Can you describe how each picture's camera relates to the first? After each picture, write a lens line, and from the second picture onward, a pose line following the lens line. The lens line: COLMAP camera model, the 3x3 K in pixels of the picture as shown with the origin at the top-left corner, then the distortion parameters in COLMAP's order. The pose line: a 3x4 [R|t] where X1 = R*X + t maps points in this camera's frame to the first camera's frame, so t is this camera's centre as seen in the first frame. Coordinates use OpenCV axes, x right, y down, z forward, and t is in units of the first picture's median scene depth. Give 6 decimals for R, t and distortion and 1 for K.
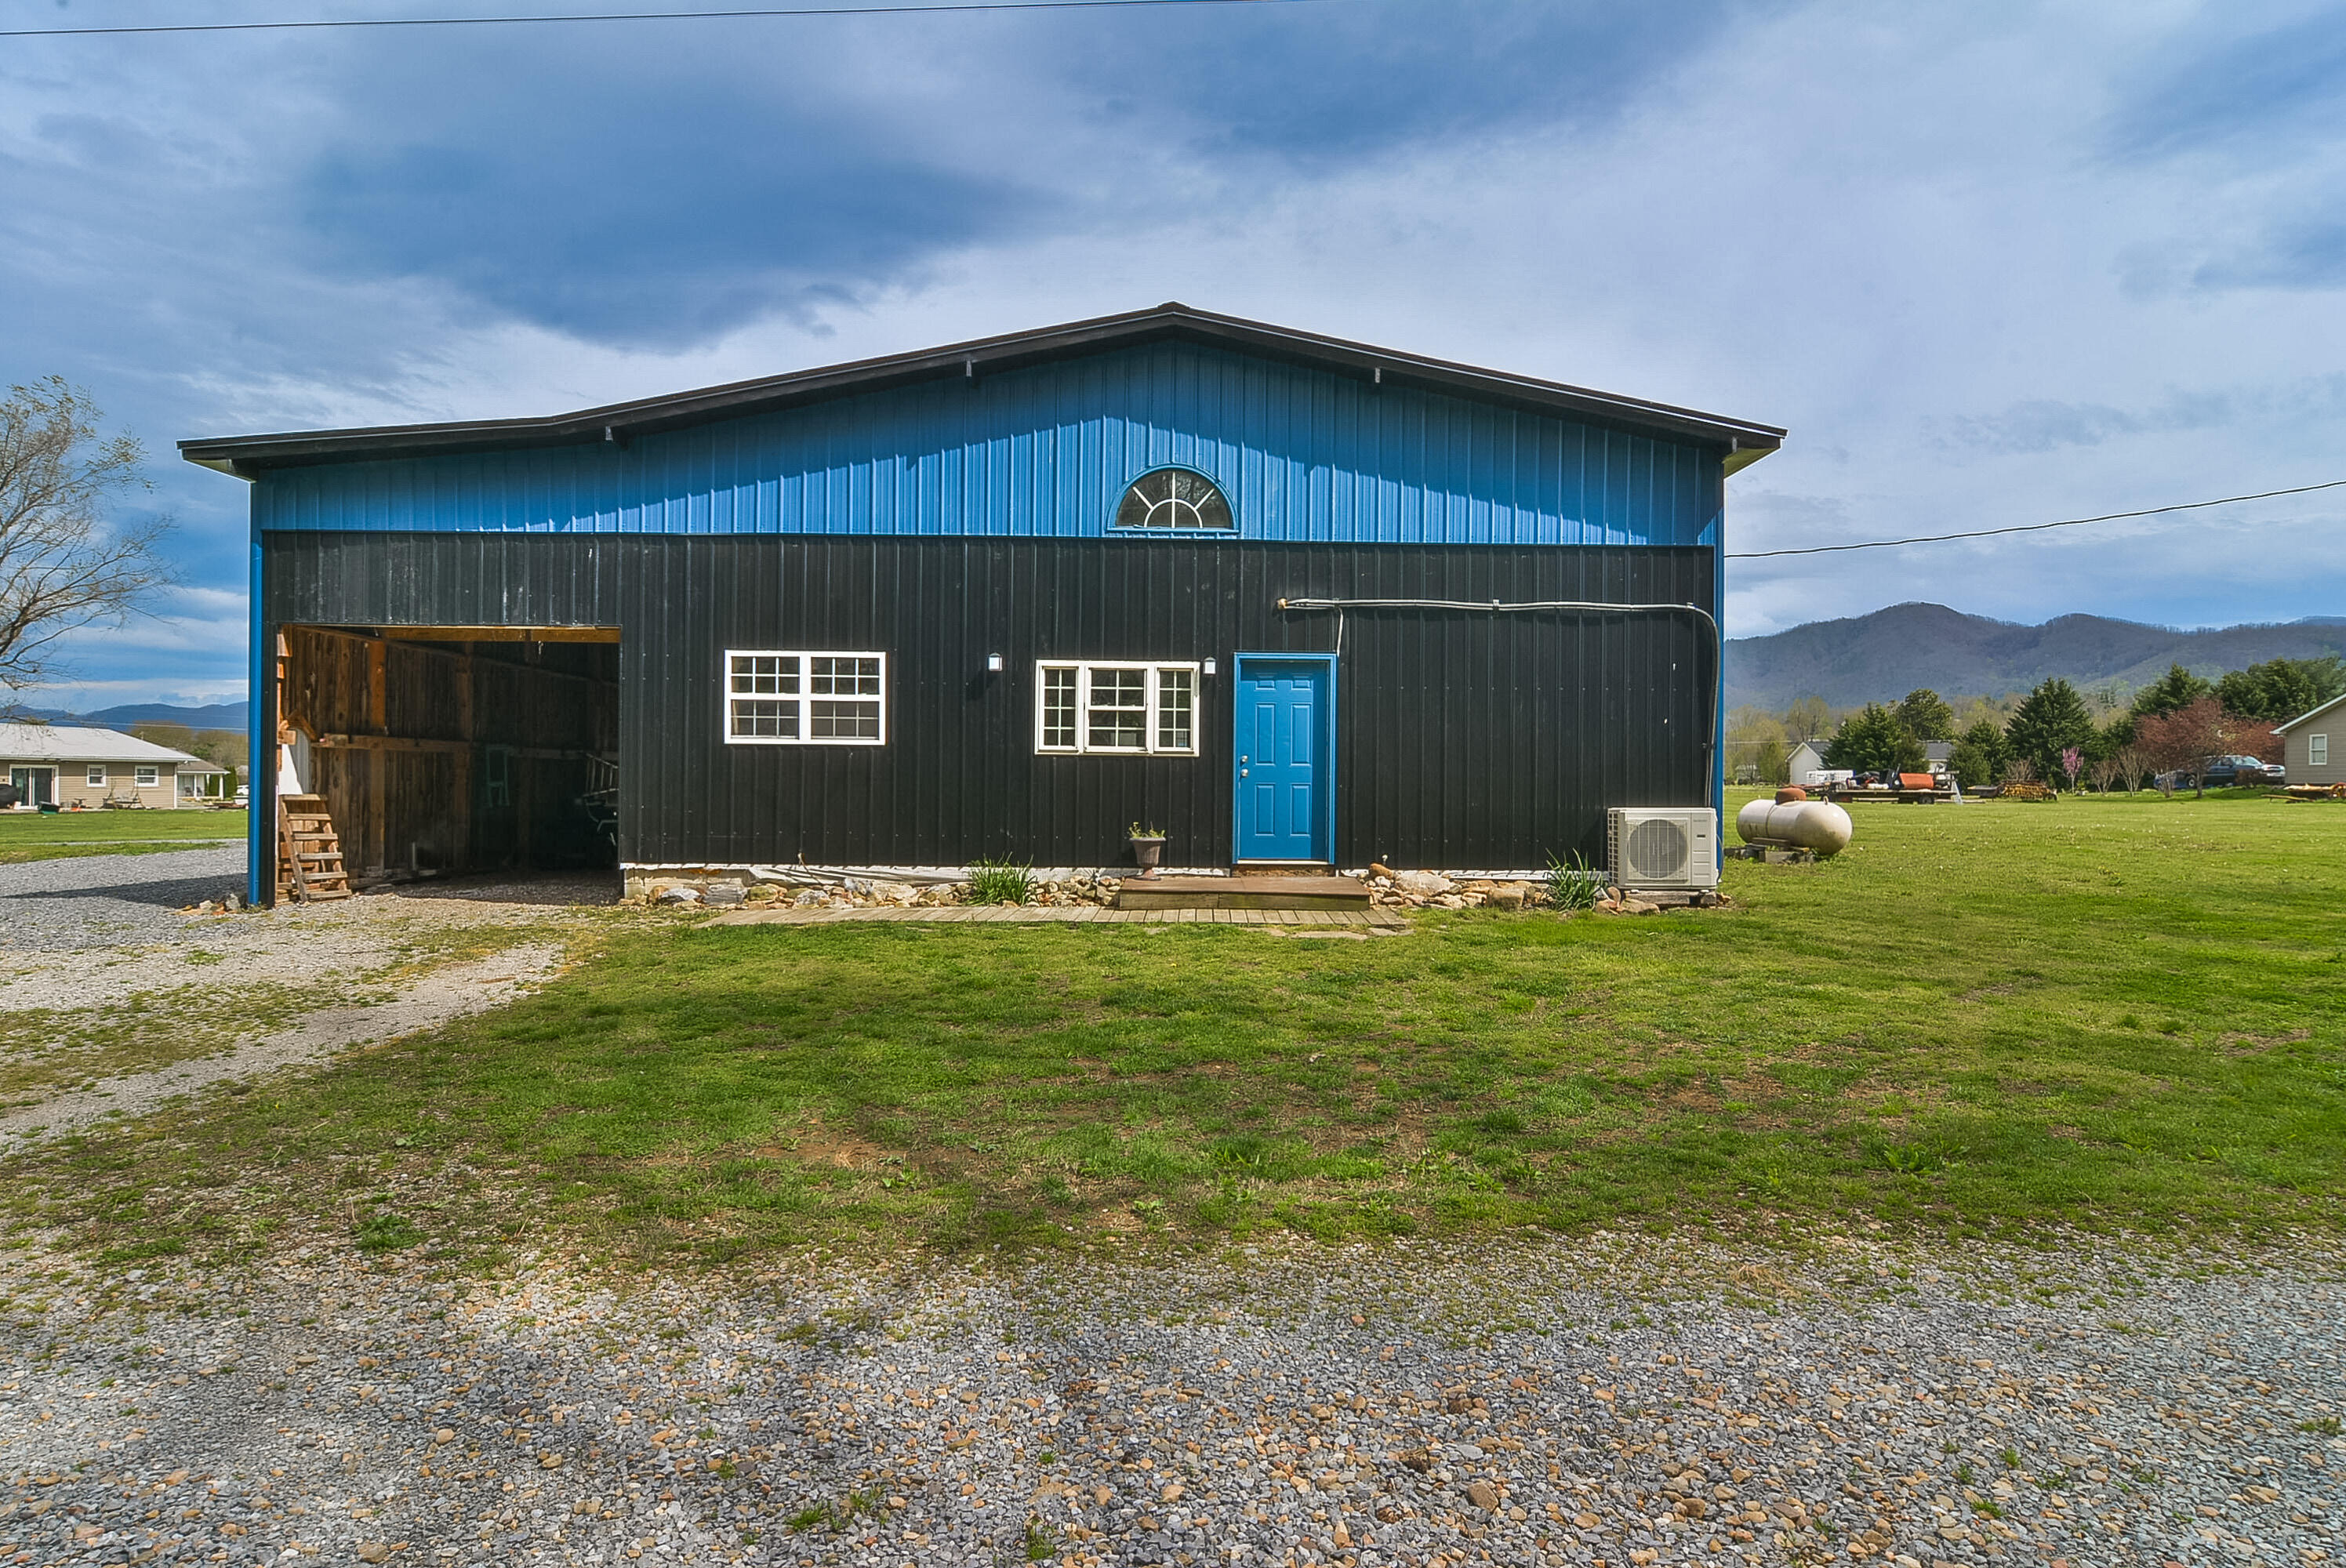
lens RADIAL K [[1288.3, 0, 1176.6], [0, 1288.3, 778.4], [0, 0, 1]] dist [0.004007, -0.006428]
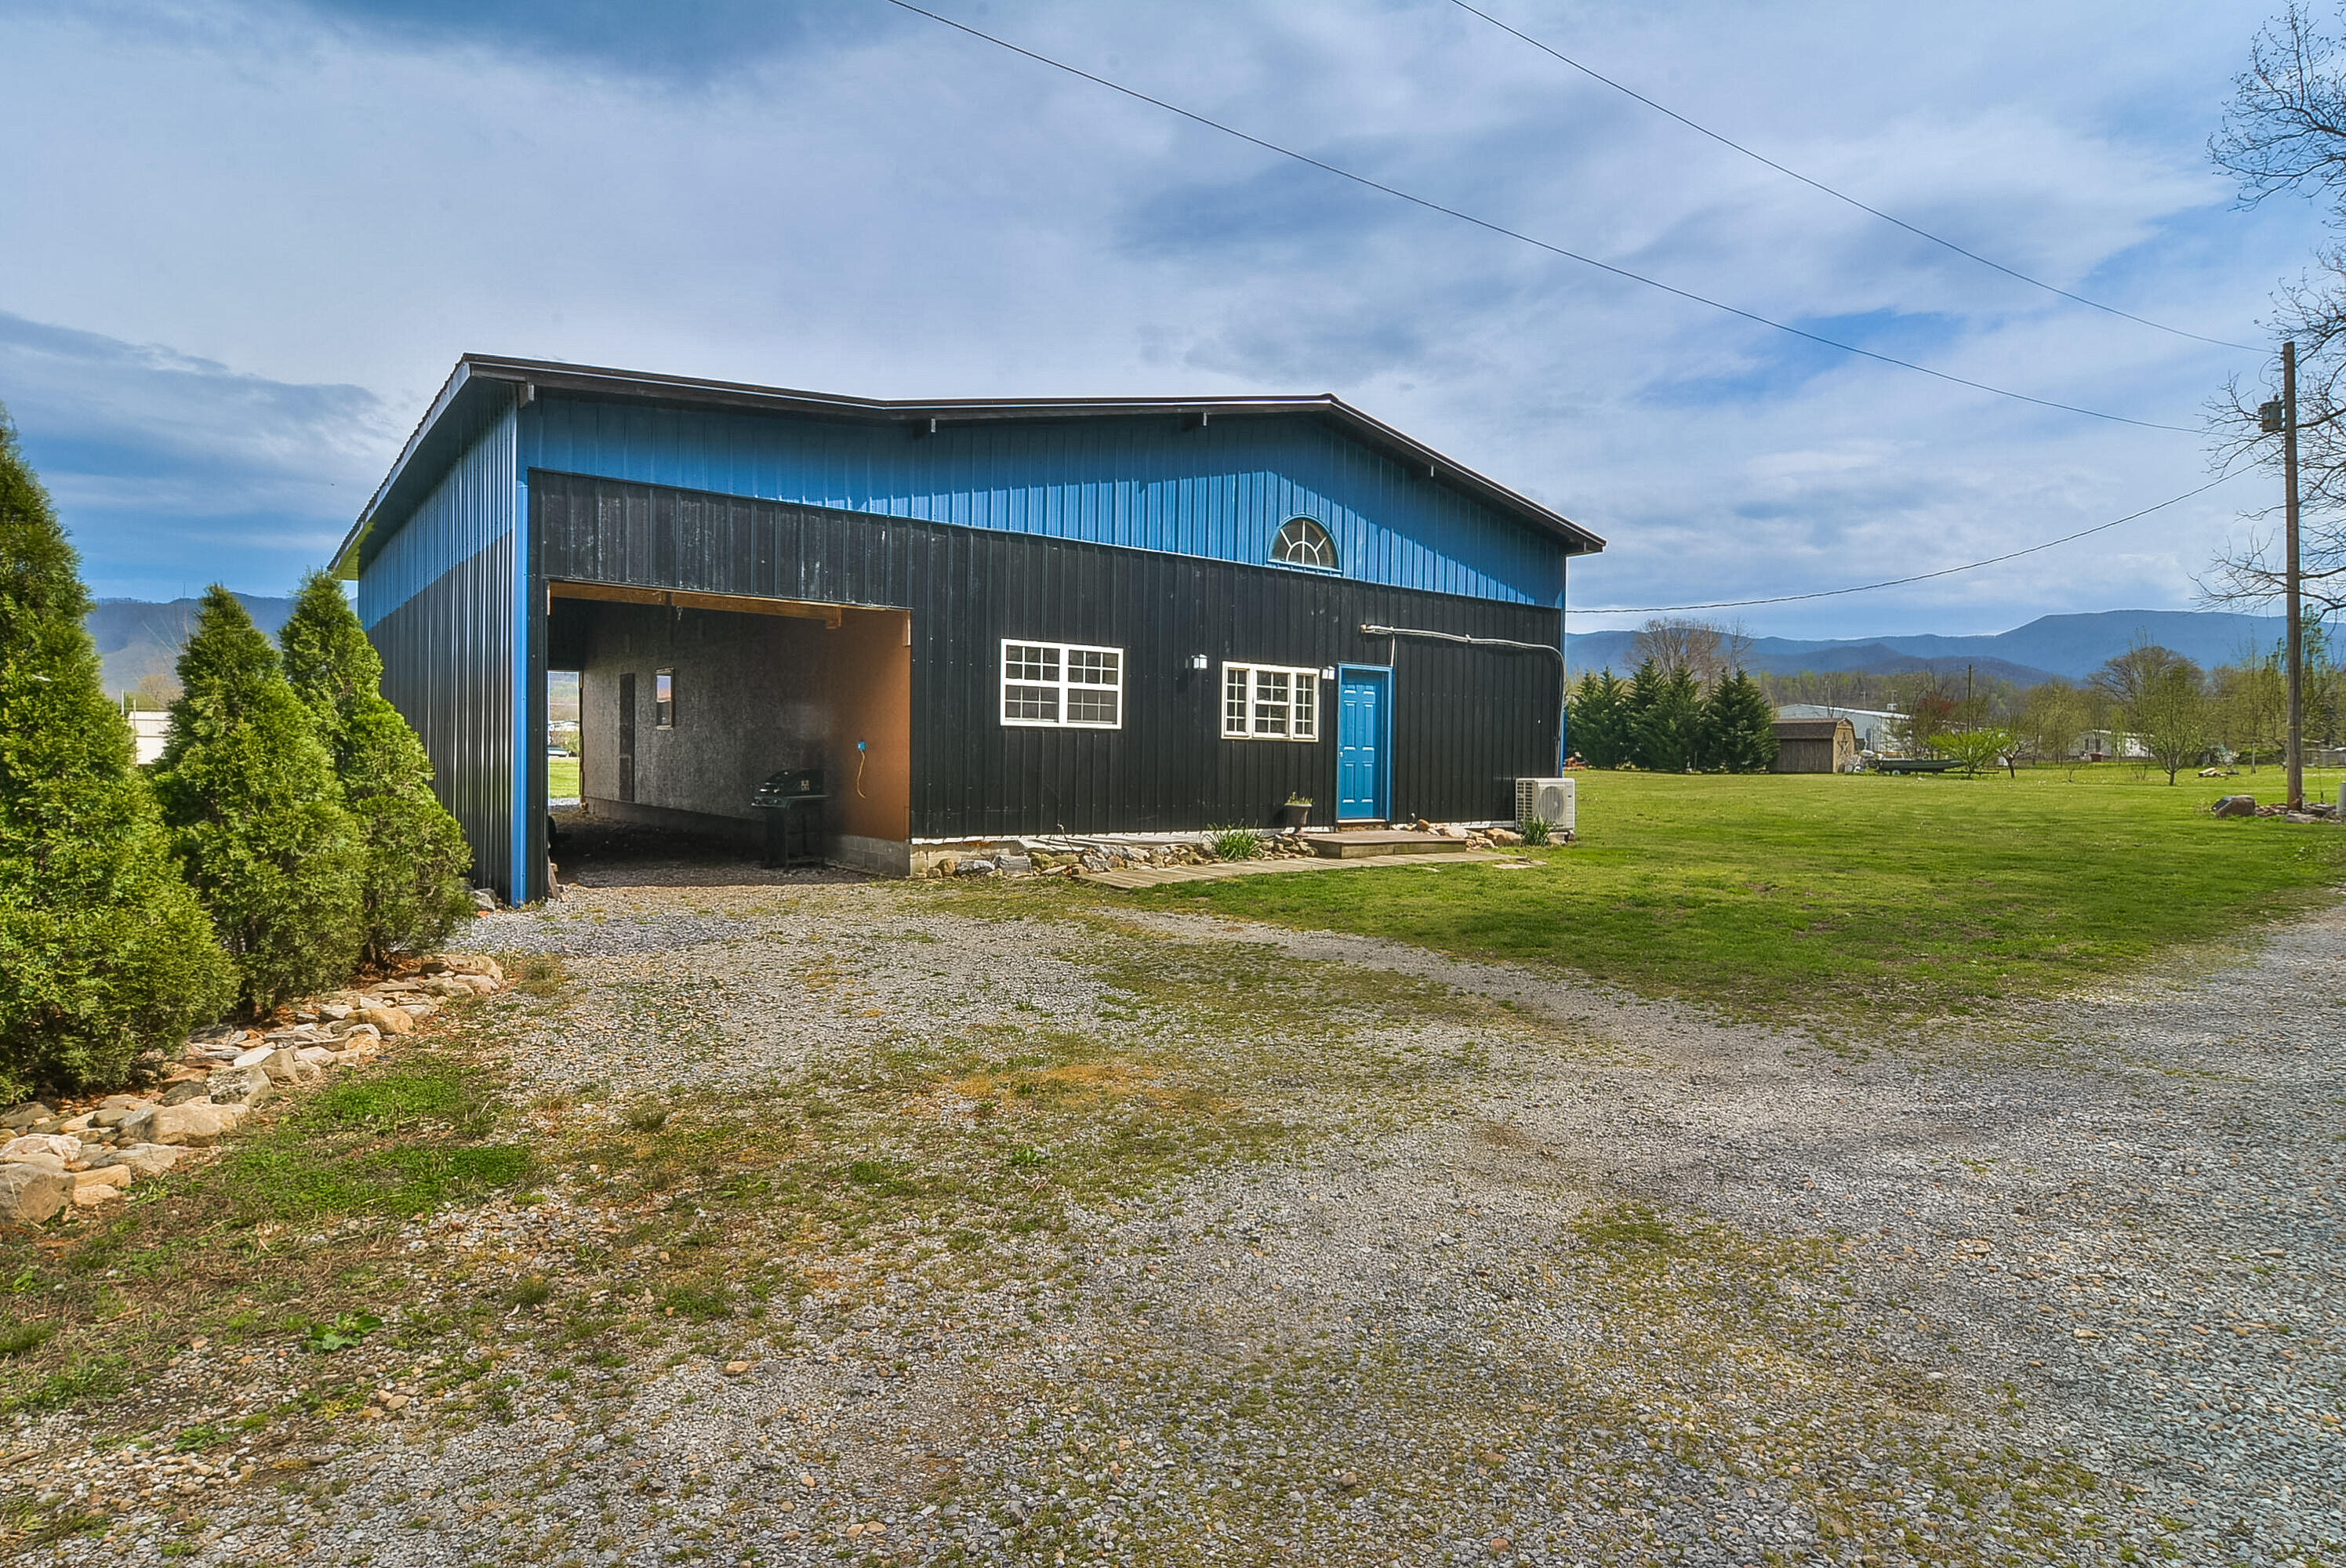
lens RADIAL K [[1288.3, 0, 1175.6], [0, 1288.3, 778.6], [0, 0, 1]] dist [0.004007, -0.006428]
pose [[0.795105, -0.007052, 0.606431, -0.890604], [-0.009420, 0.999668, 0.023976, -0.009395], [-0.606399, -0.024776, 0.794775, 0.047492]]
